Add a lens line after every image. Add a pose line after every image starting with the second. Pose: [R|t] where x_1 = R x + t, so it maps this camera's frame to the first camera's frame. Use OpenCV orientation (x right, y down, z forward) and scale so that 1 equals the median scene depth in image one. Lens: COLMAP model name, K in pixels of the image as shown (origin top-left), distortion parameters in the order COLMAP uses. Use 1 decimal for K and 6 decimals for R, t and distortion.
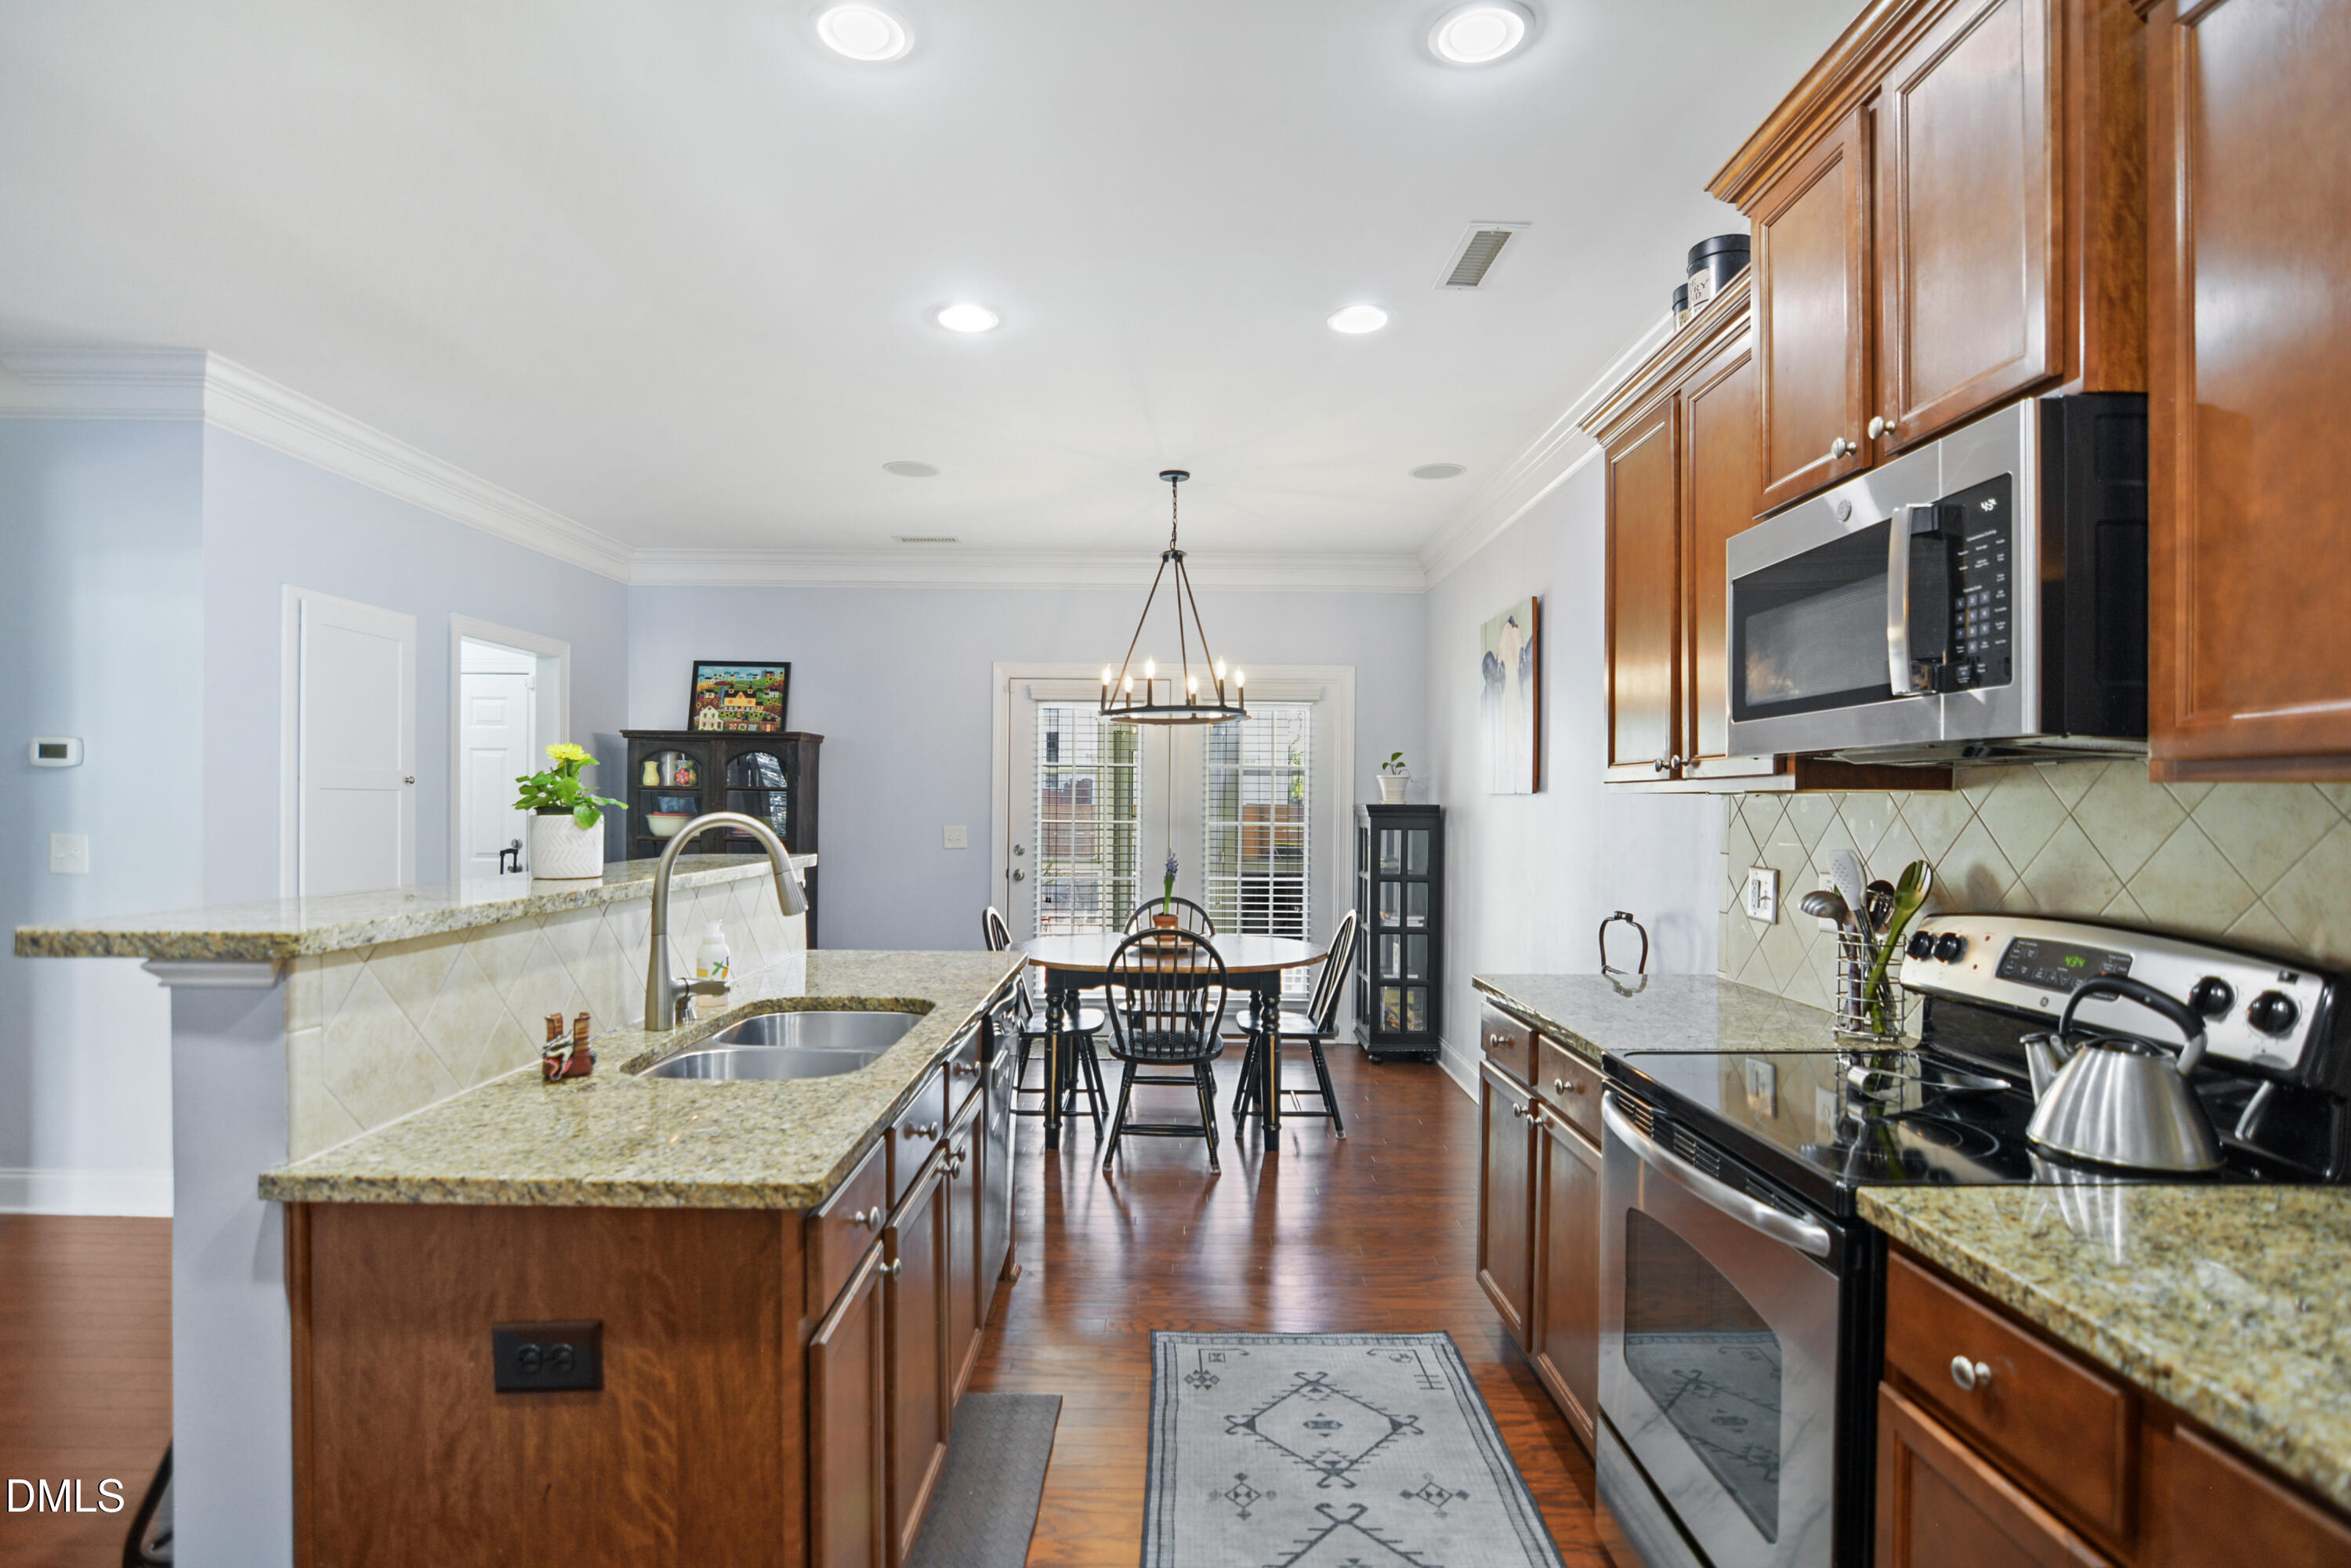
lens RADIAL K [[1145.1, 0, 1182.6], [0, 1145.1, 800.1], [0, 0, 1]] dist [-0.028162, 0.007197]
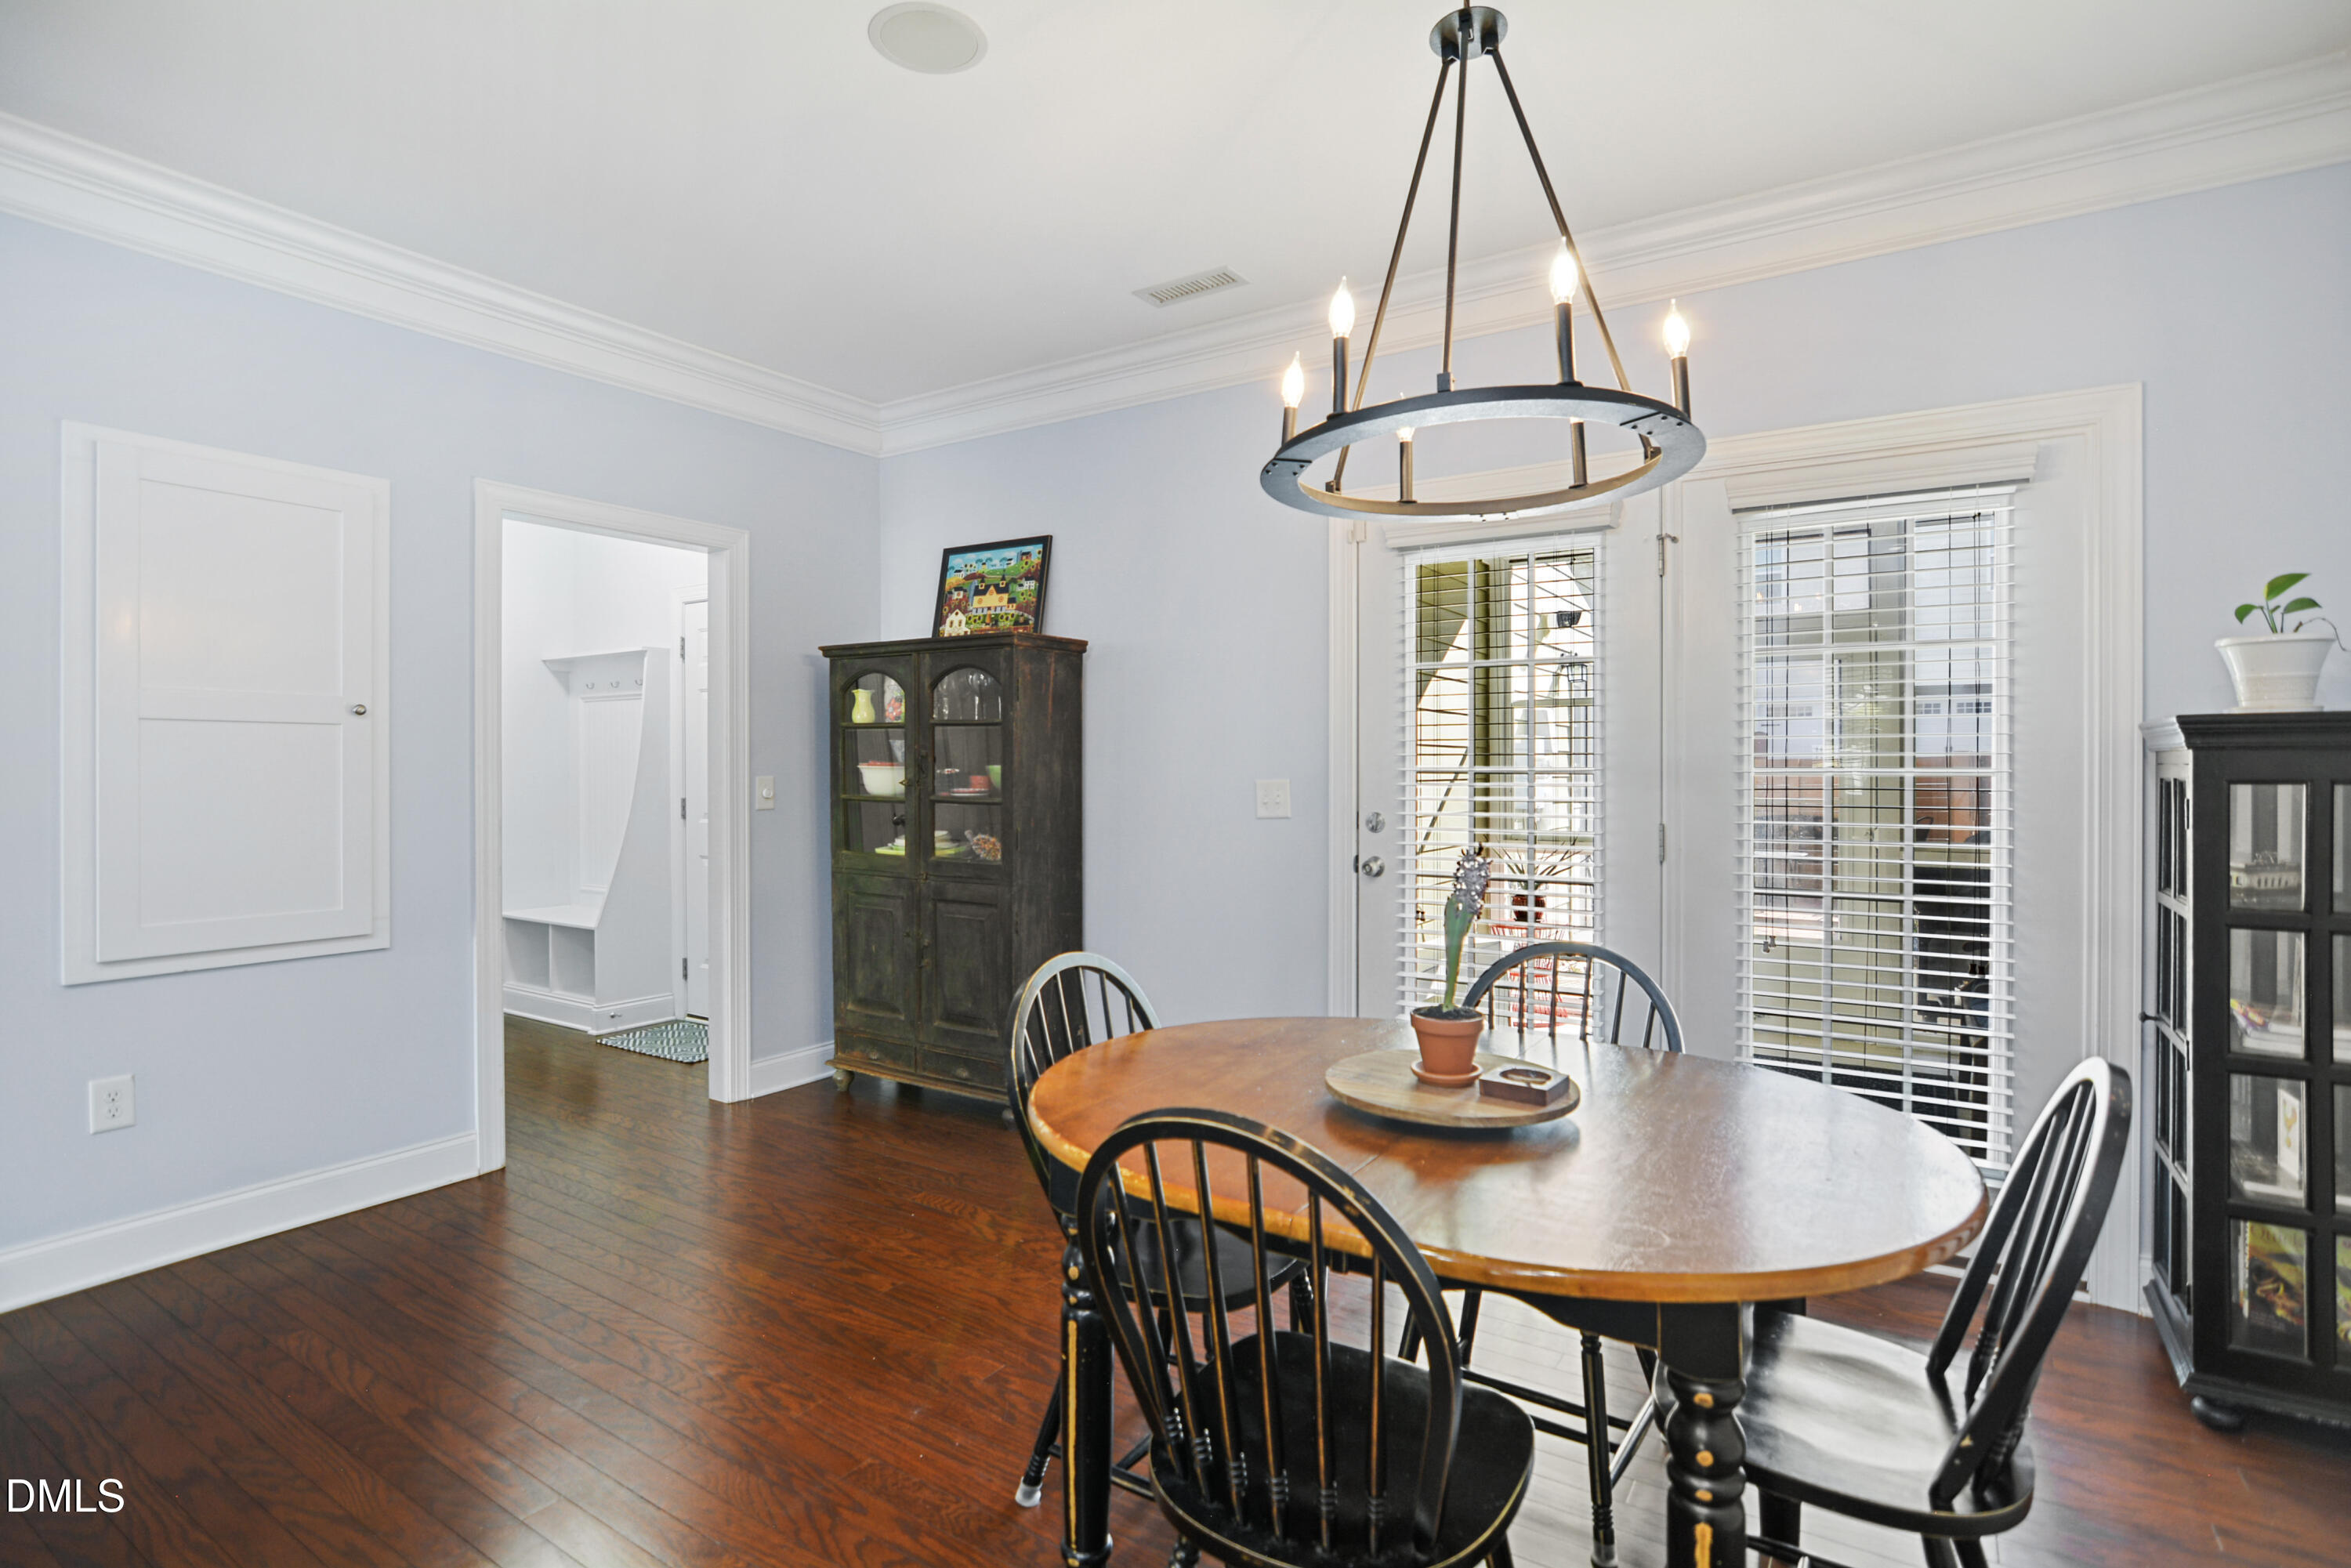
lens RADIAL K [[1145.1, 0, 1177.4], [0, 1145.1, 762.7], [0, 0, 1]] dist [-0.028162, 0.007197]
pose [[0.833751, -0.010818, -0.552034, 0.089789], [0.010225, 0.999939, -0.004152, 0.016584], [0.552046, -0.002183, 0.833811, 0.508768]]
